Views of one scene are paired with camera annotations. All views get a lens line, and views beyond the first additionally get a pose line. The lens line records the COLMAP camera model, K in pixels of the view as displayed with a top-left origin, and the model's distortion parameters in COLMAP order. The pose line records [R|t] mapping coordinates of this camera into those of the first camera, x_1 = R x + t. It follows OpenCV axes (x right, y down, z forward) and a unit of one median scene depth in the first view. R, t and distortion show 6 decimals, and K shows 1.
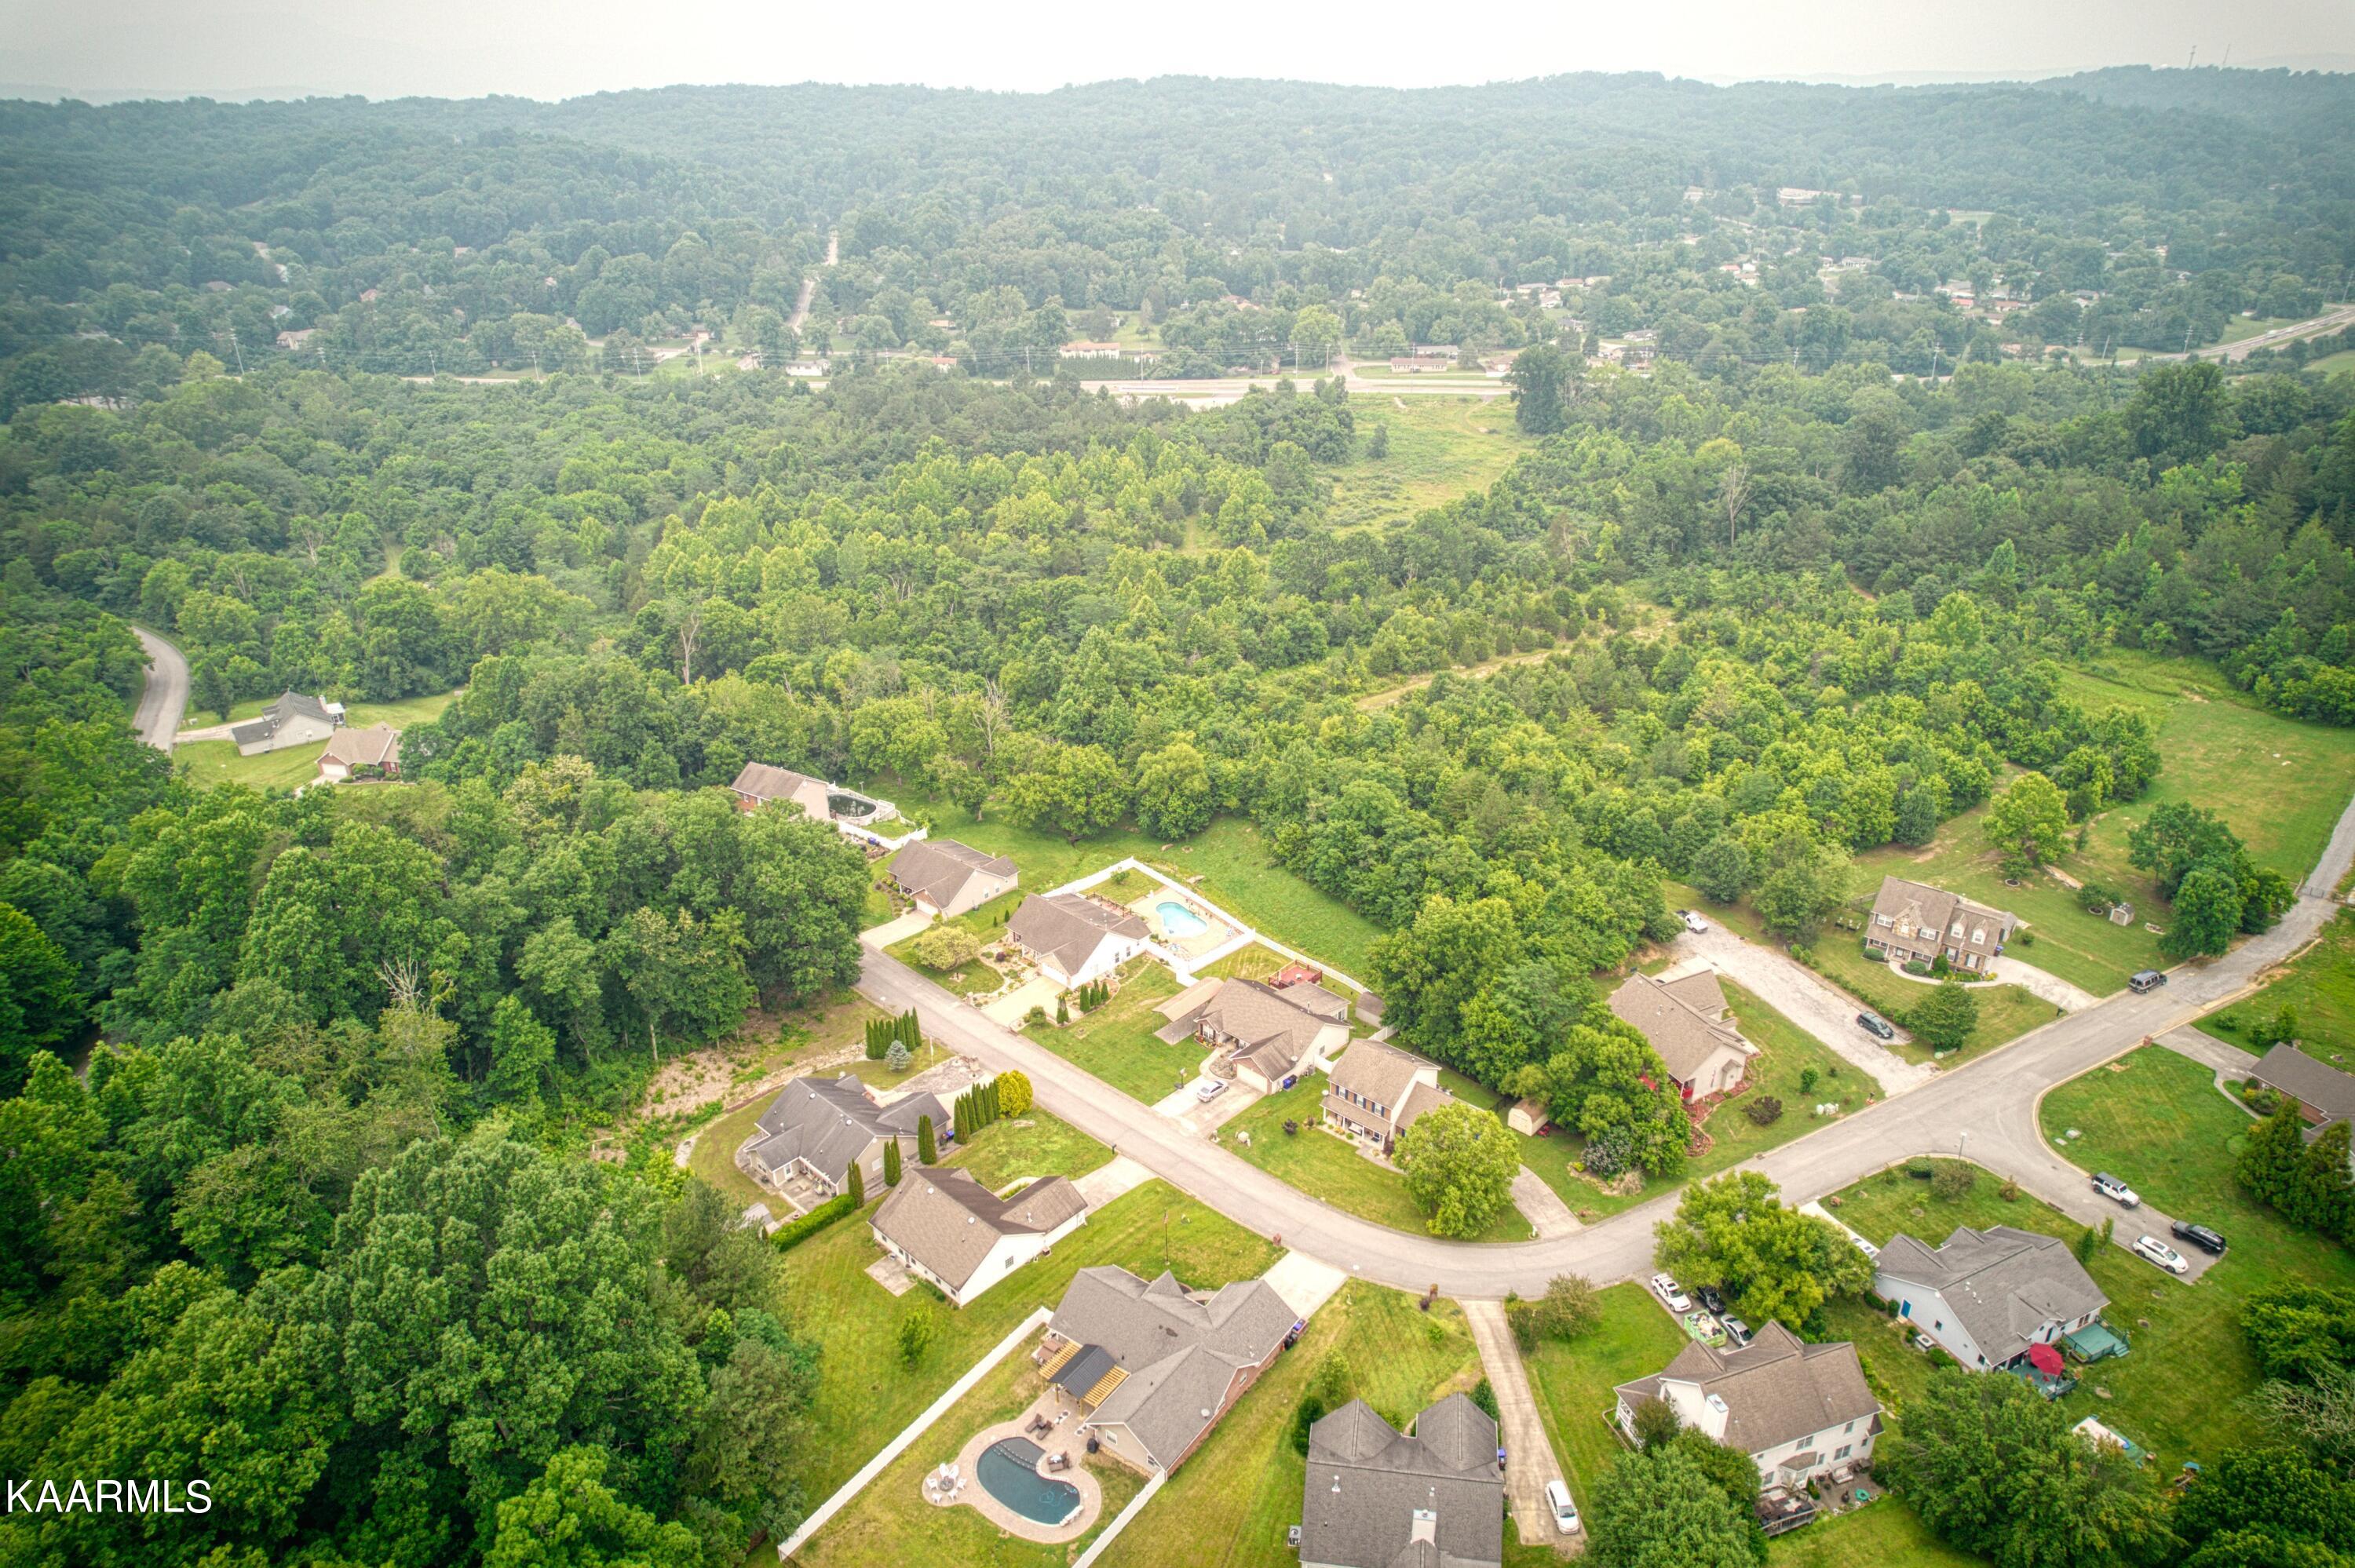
lens RADIAL K [[1503.0, 0, 1178.5], [0, 1503.0, 783.8], [0, 0, 1]] dist [-0.074935, 0.064943]
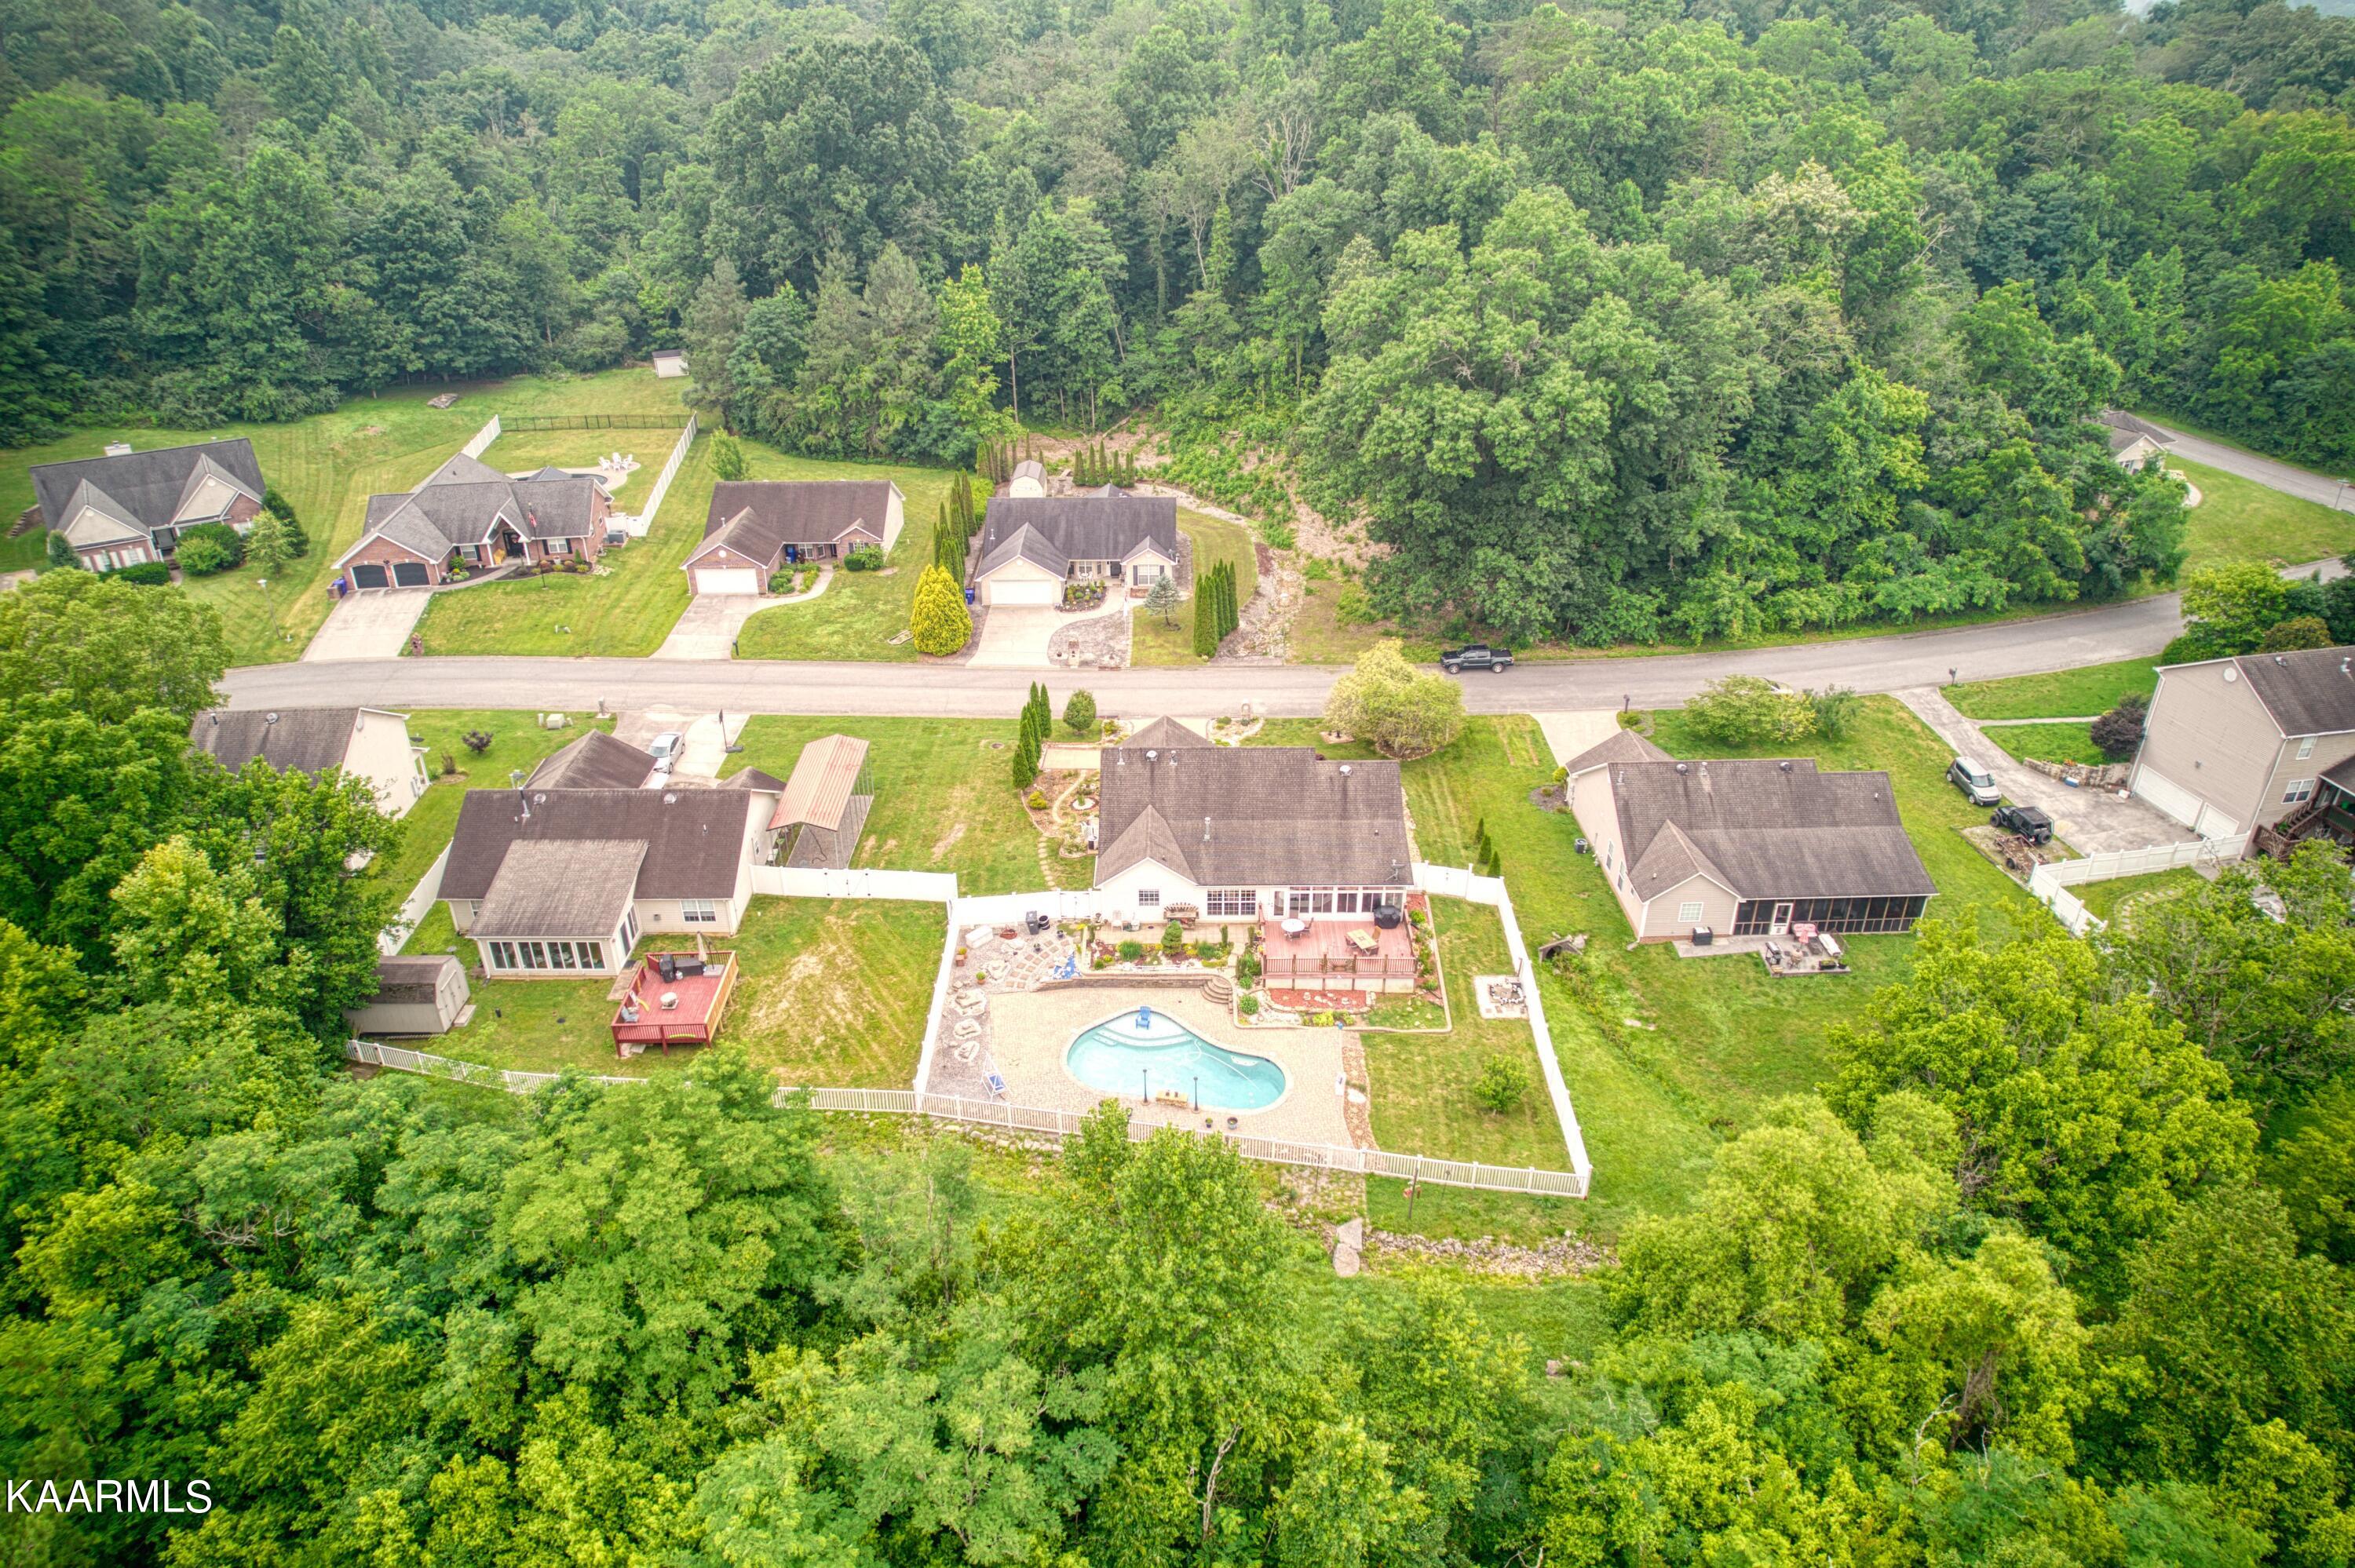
lens RADIAL K [[1503.0, 0, 1183.4], [0, 1503.0, 777.0], [0, 0, 1]] dist [-0.074935, 0.064943]
pose [[-0.725760, 0.338928, -0.598666, 0.197060], [-0.281232, 0.648015, 0.707803, -0.206061], [0.627839, 0.682059, -0.374986, 1.238520]]
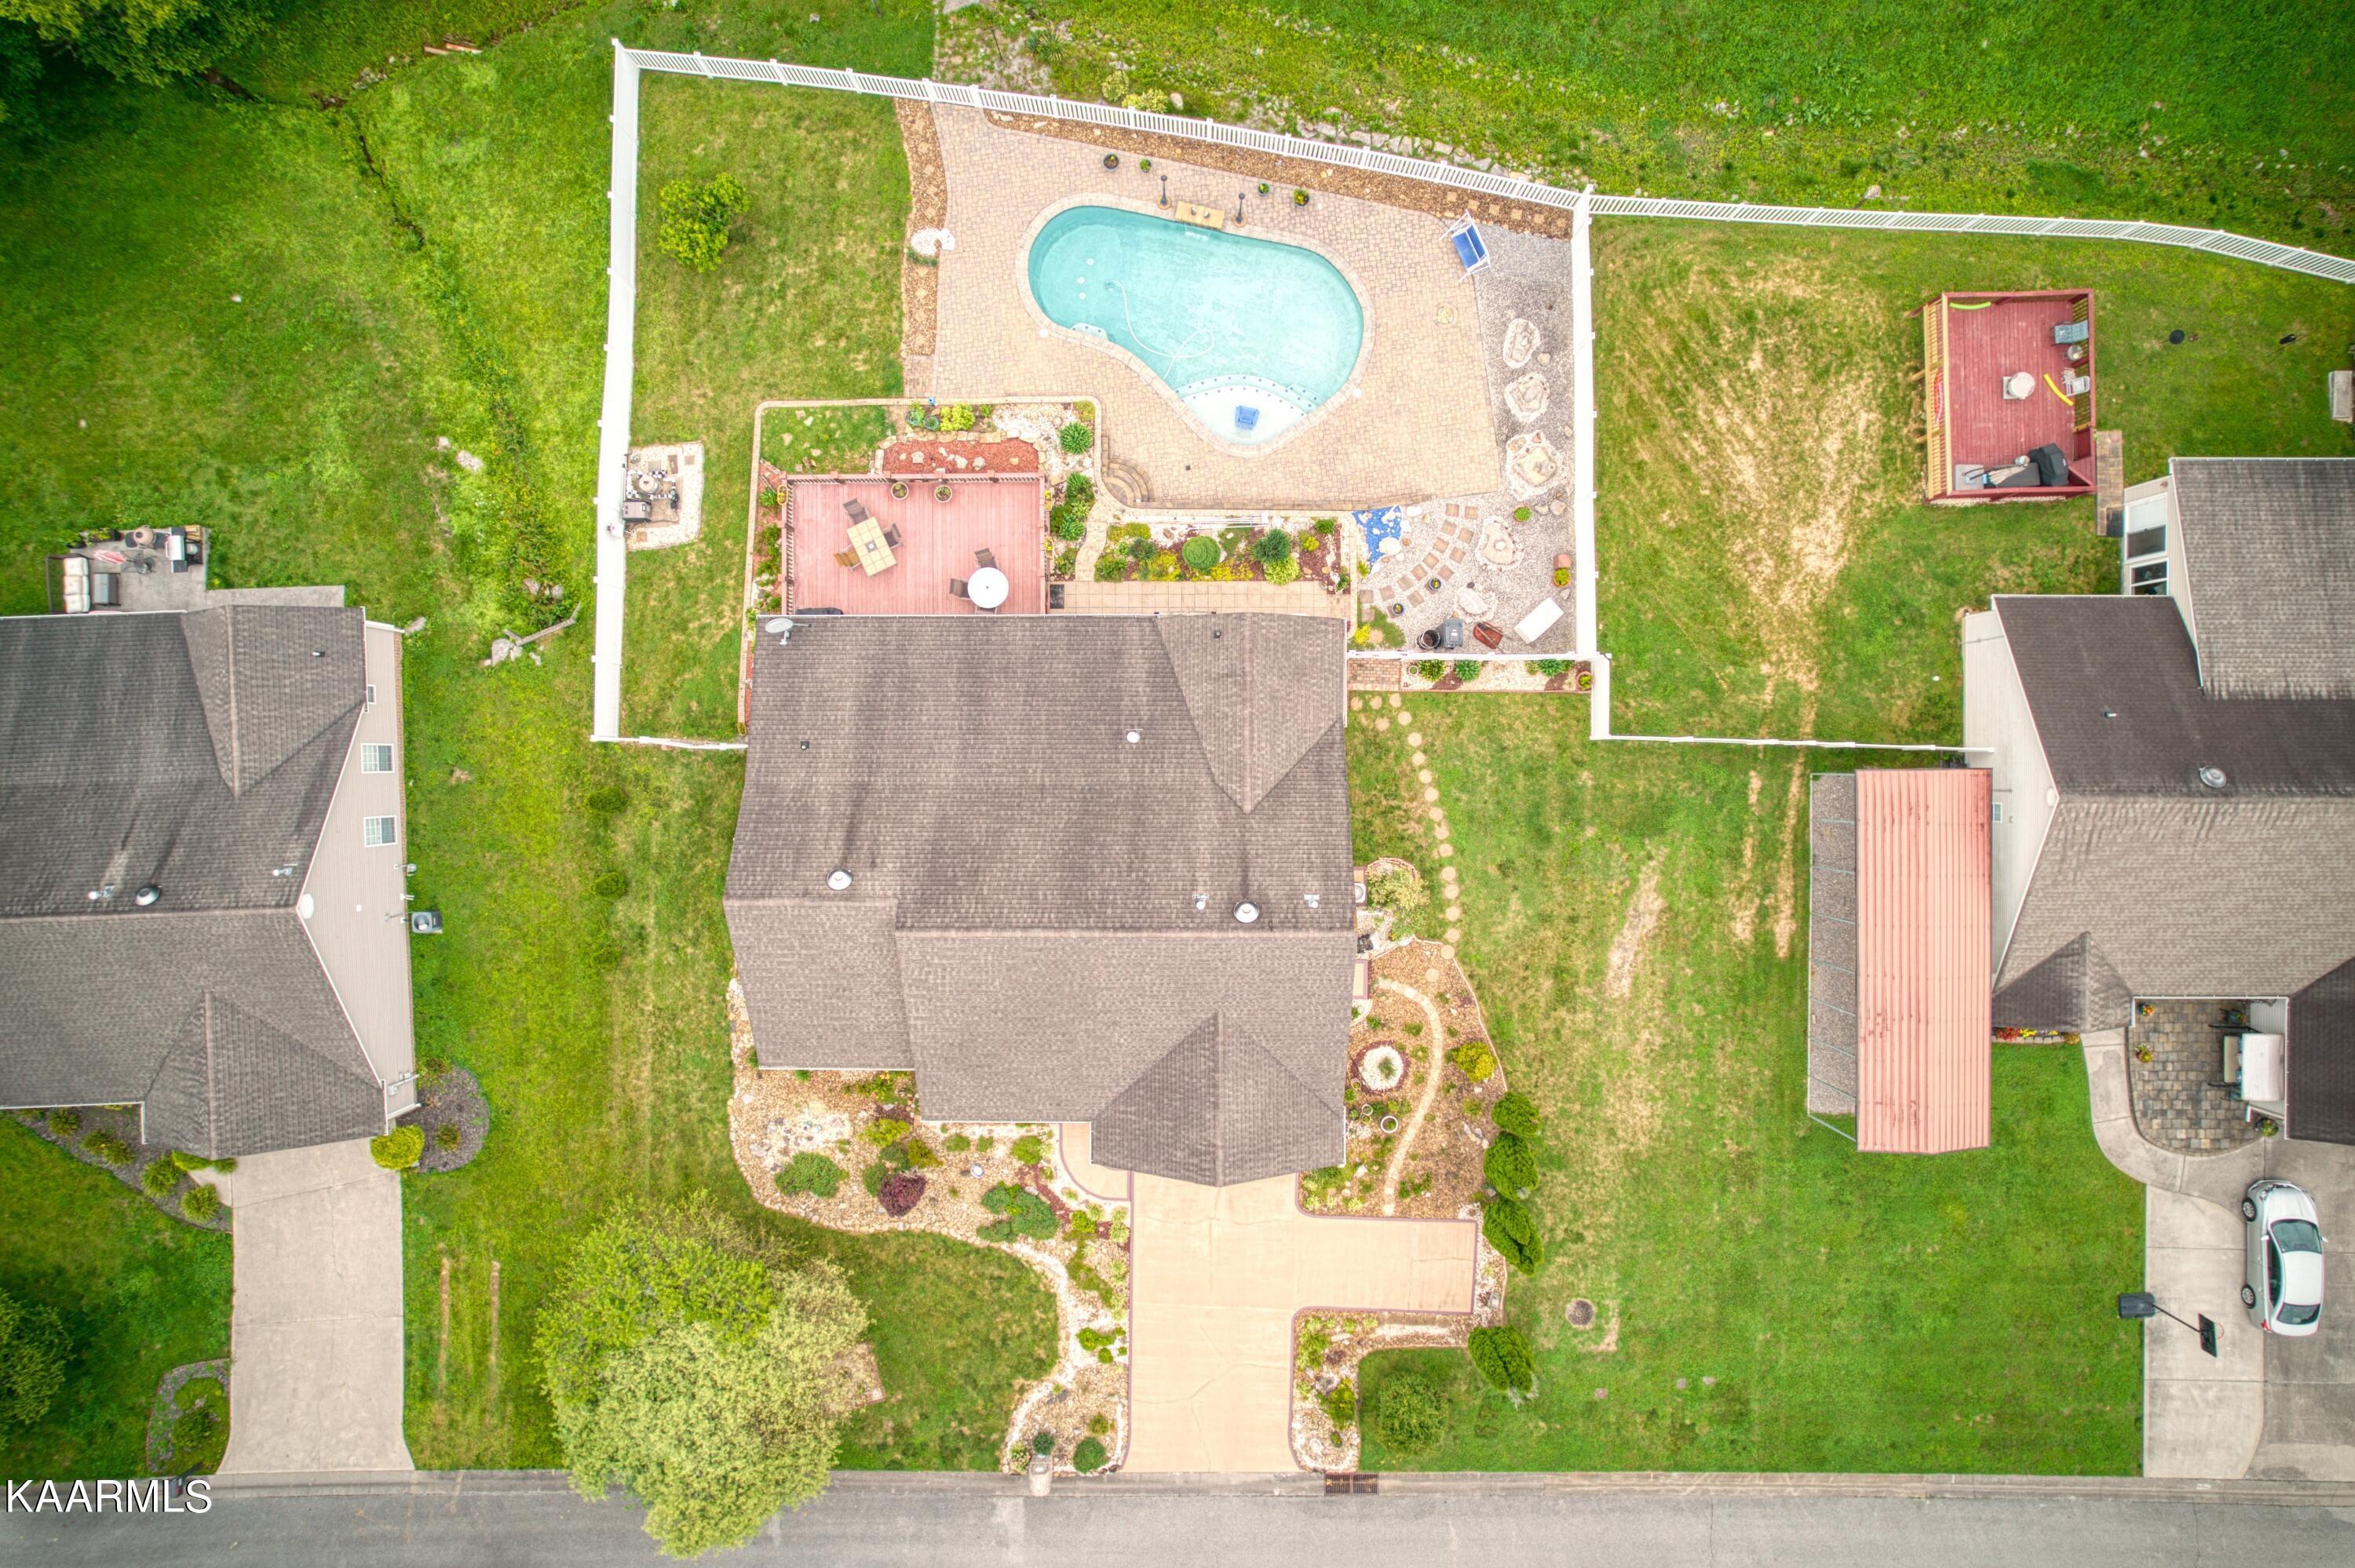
lens RADIAL K [[1503.0, 0, 1185.2], [0, 1503.0, 778.0], [0, 0, 1]] dist [-0.074935, 0.064943]
pose [[0.727480, -0.686129, 0.000228, -0.052314], [0.285959, 0.303494, 0.908911, -0.091951], [-0.623699, -0.661149, 0.416991, 0.998130]]
